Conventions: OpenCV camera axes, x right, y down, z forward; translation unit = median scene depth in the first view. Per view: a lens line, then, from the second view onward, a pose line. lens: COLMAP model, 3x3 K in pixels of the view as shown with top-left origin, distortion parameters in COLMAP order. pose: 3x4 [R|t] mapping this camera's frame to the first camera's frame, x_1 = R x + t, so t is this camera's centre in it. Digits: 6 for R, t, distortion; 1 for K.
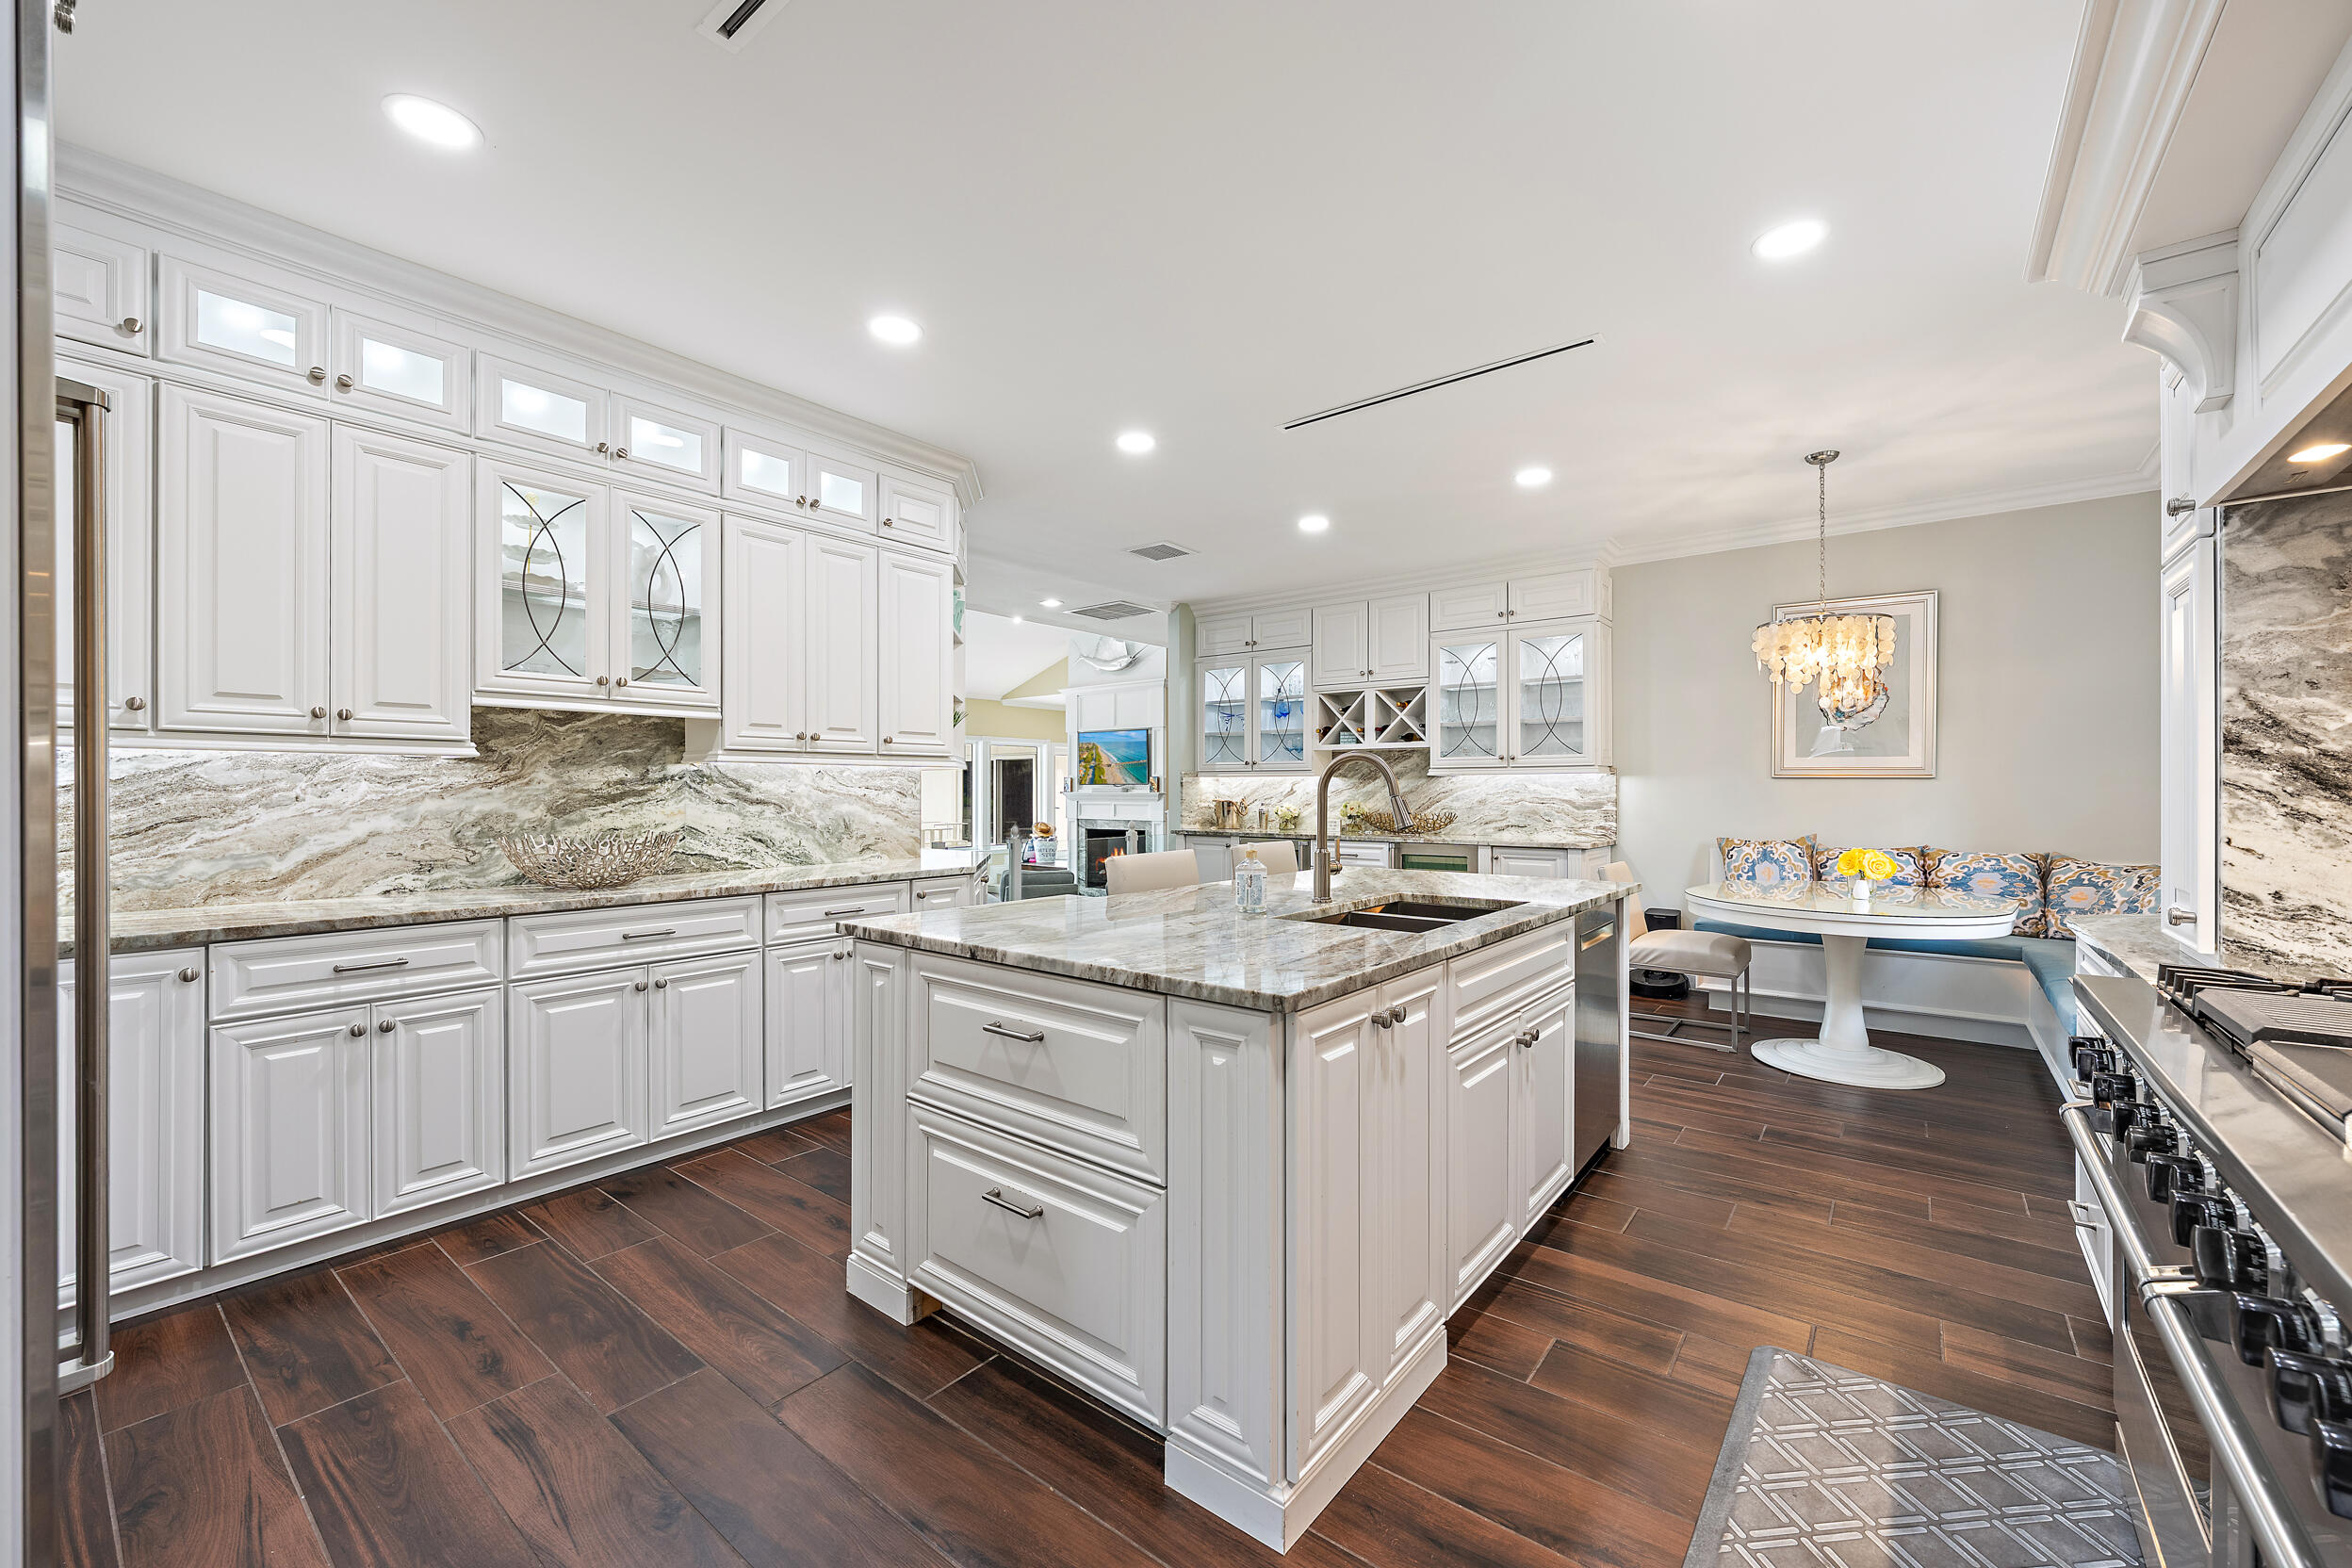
lens RADIAL K [[933.4, 0, 1179.0], [0, 933.4, 790.3], [0, 0, 1]] dist [-0.000667, -0.000054]
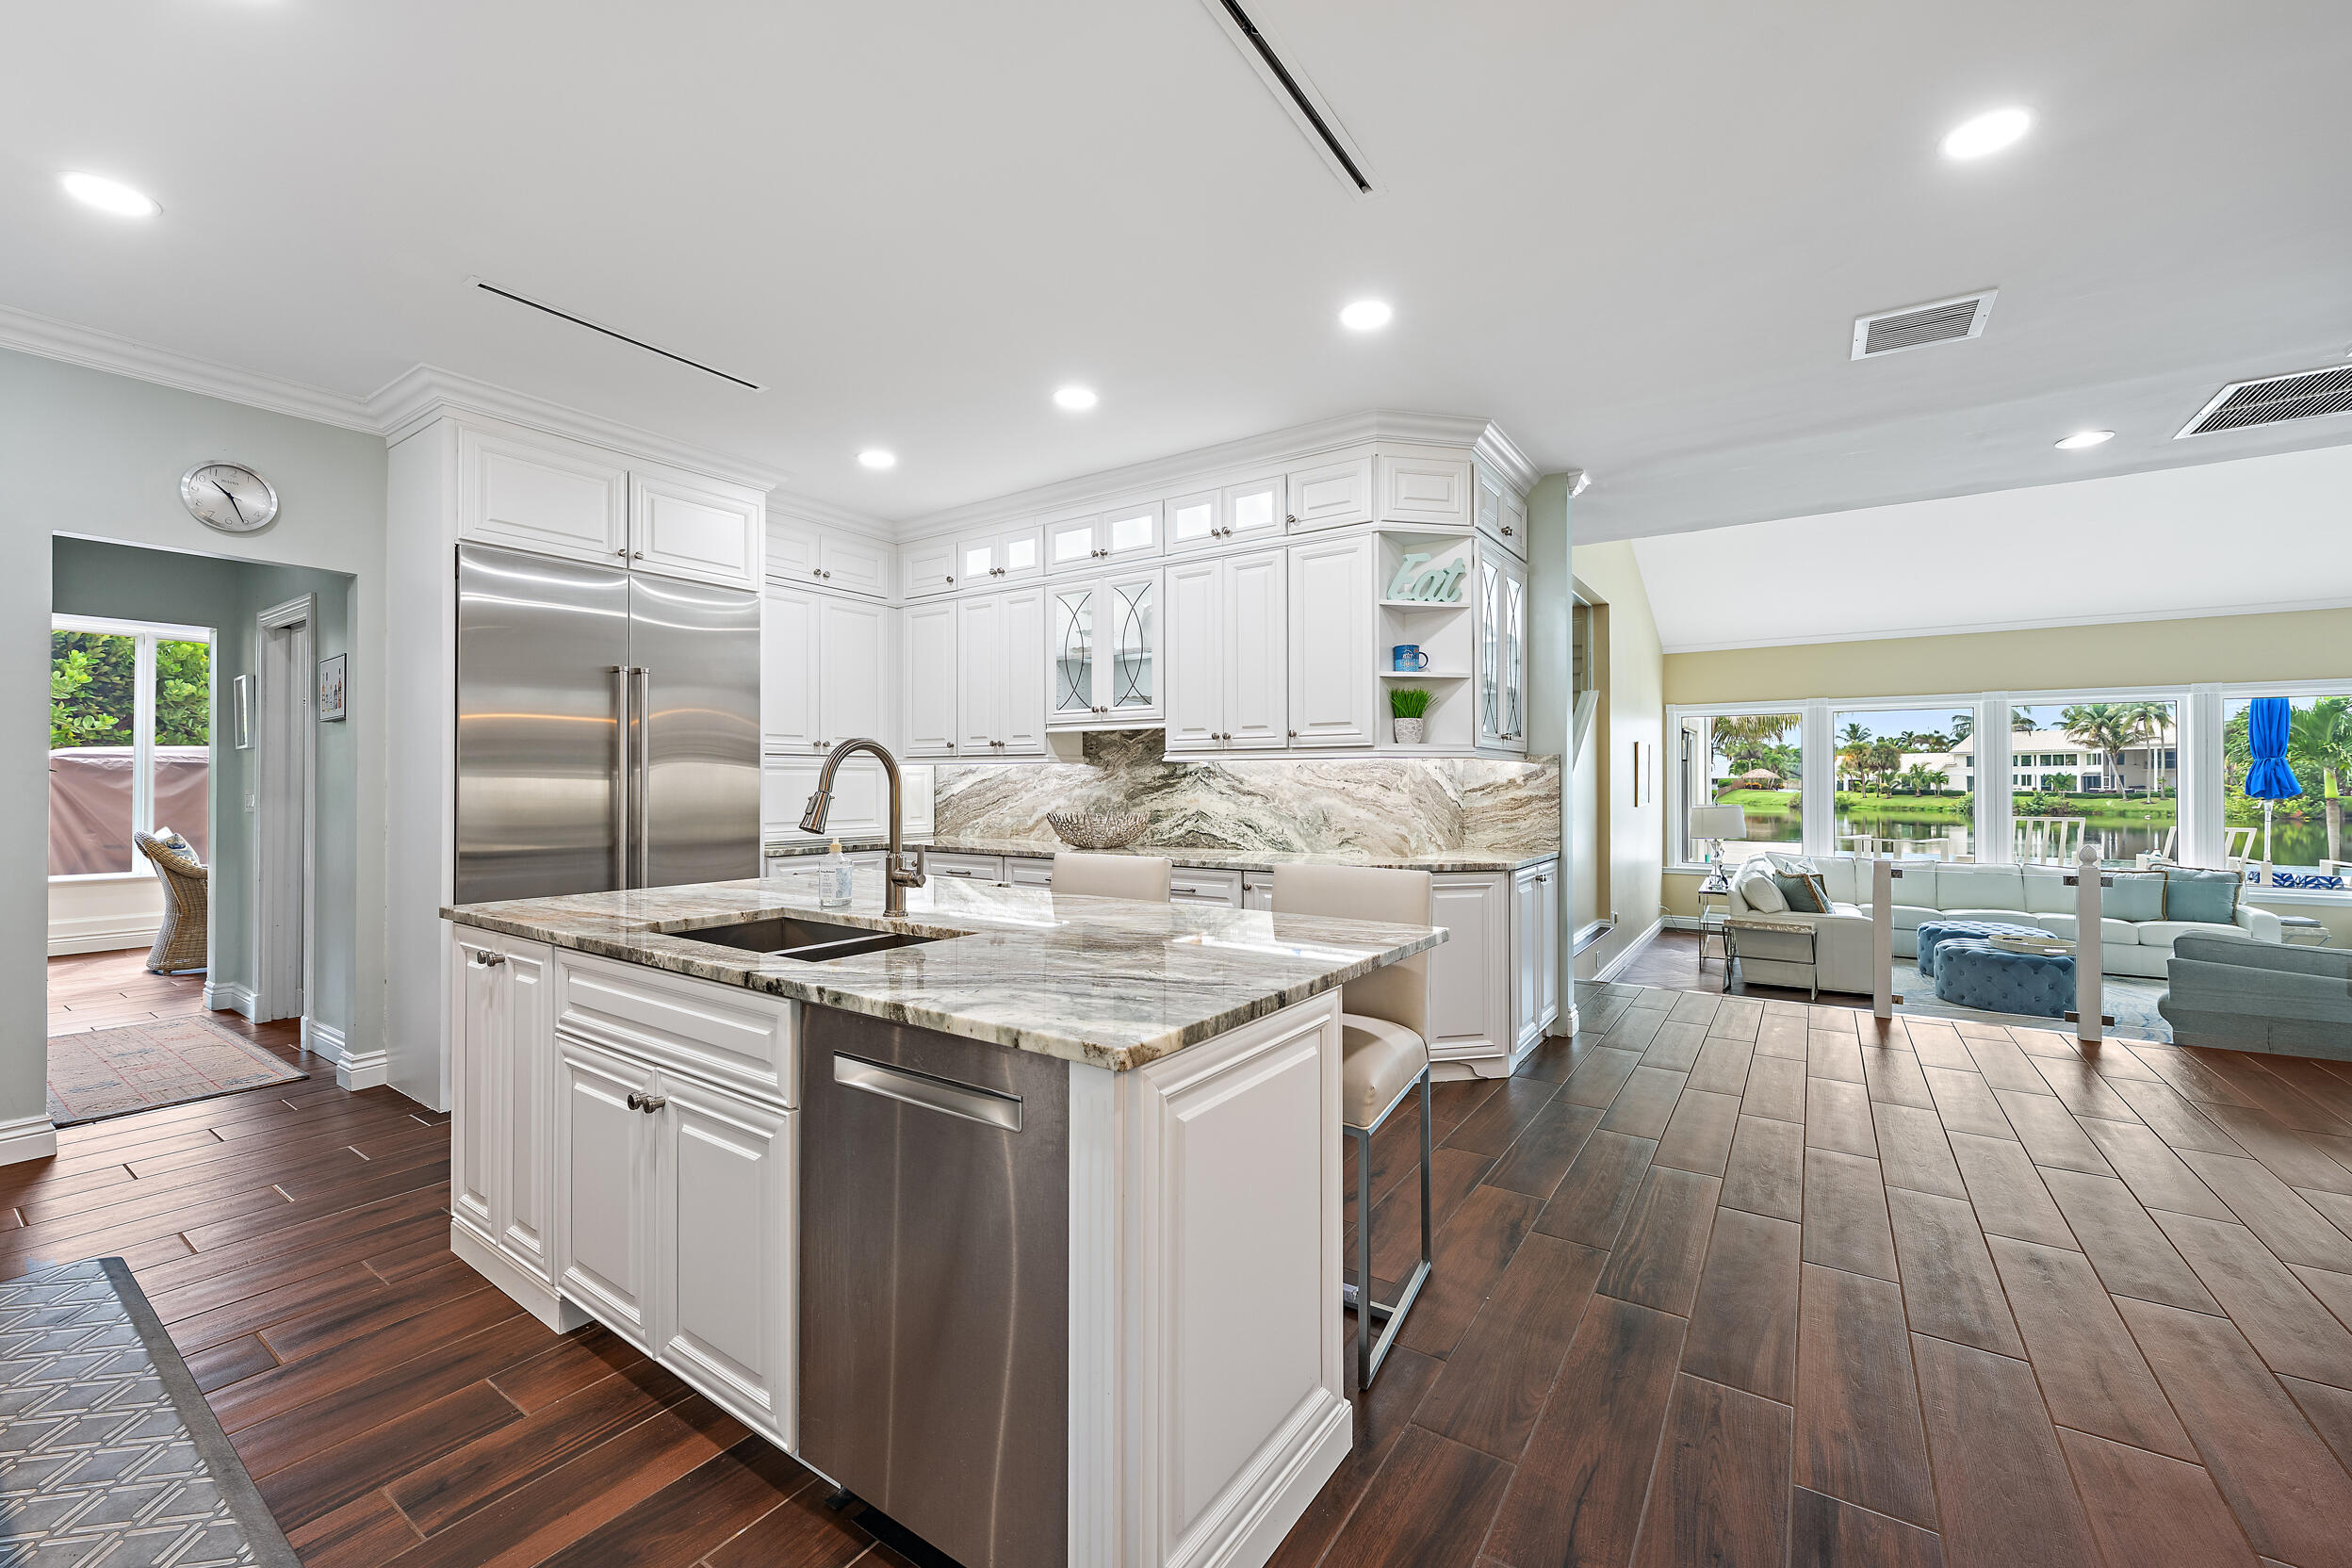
lens RADIAL K [[934.2, 0, 1180.9], [0, 934.2, 776.1], [0, 0, 1]] dist [-0.000344, -0.000104]
pose [[0.071935, -0.006580, -0.997388, 0.723670], [-0.001036, 0.999977, -0.006672, -0.001177], [0.997409, 0.001513, 0.071926, 0.847026]]
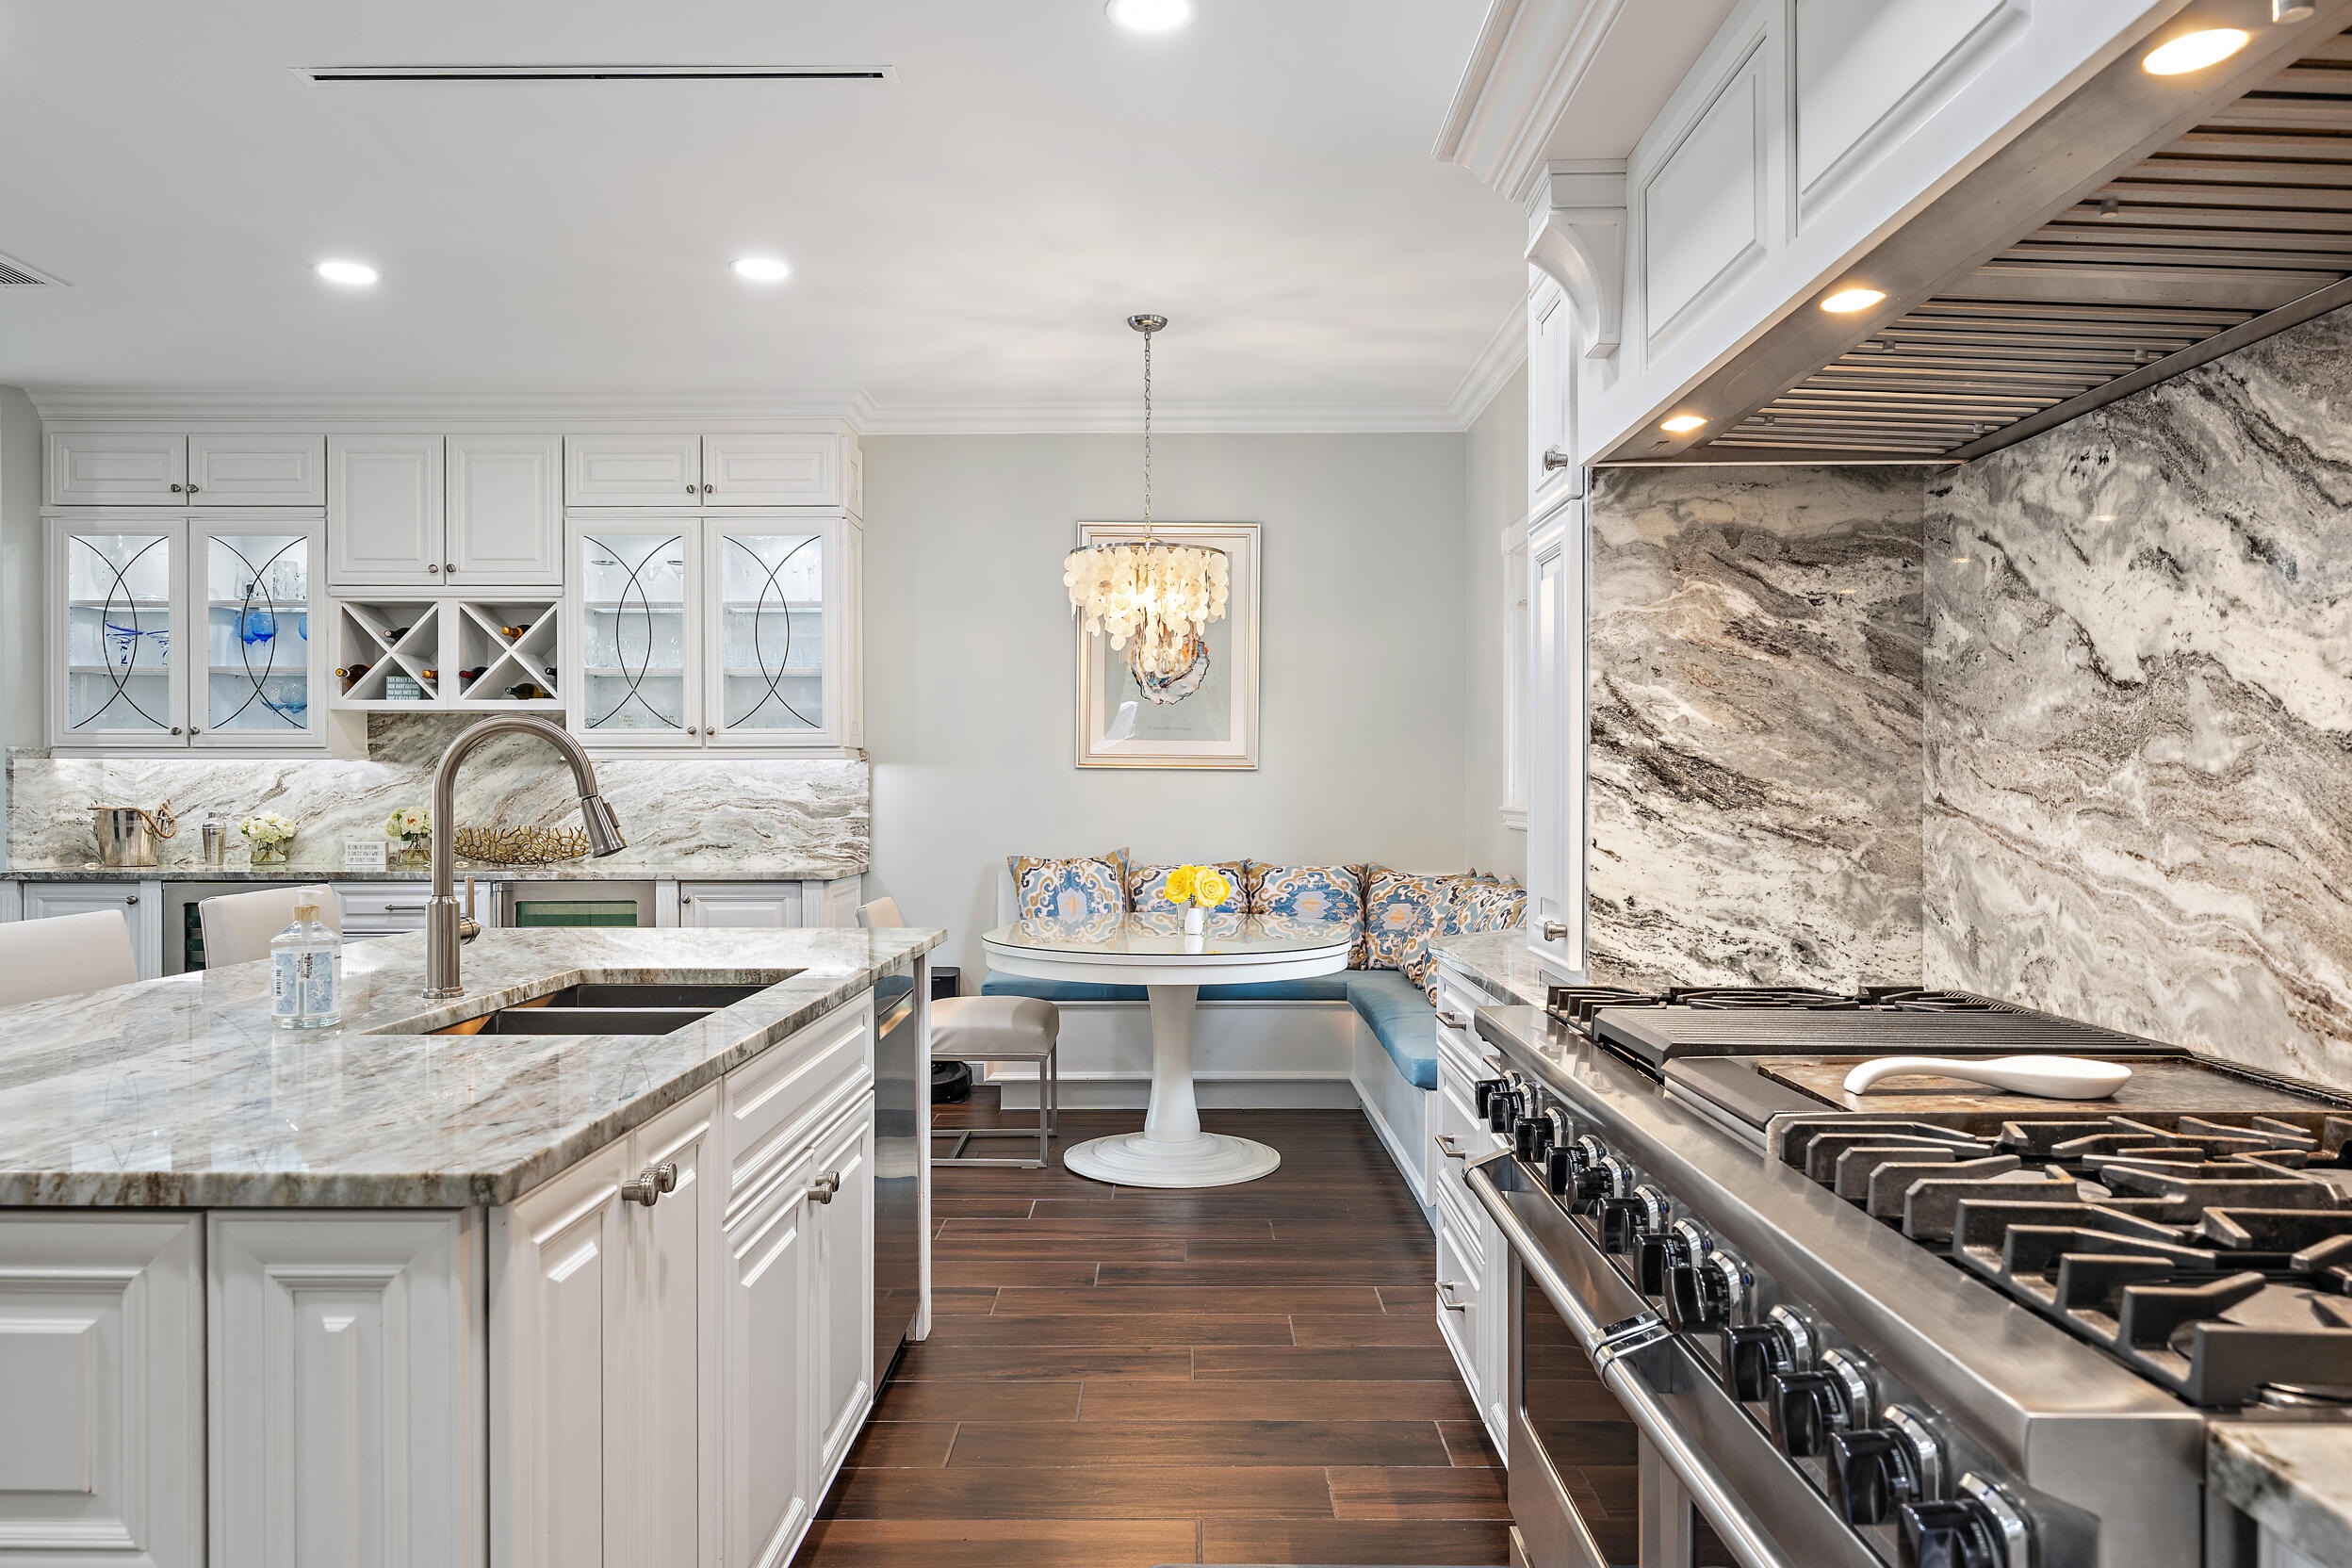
lens RADIAL K [[1589.3, 0, 1182.5], [0, 1589.3, 801.3], [0, 0, 1]] dist [0.003173, 0.003505]
pose [[0.787977, -0.005974, 0.615675, -0.051656], [0.000289, 0.999956, 0.009332, 0.000178], [-0.615704, -0.007175, 0.787945, 0.018443]]
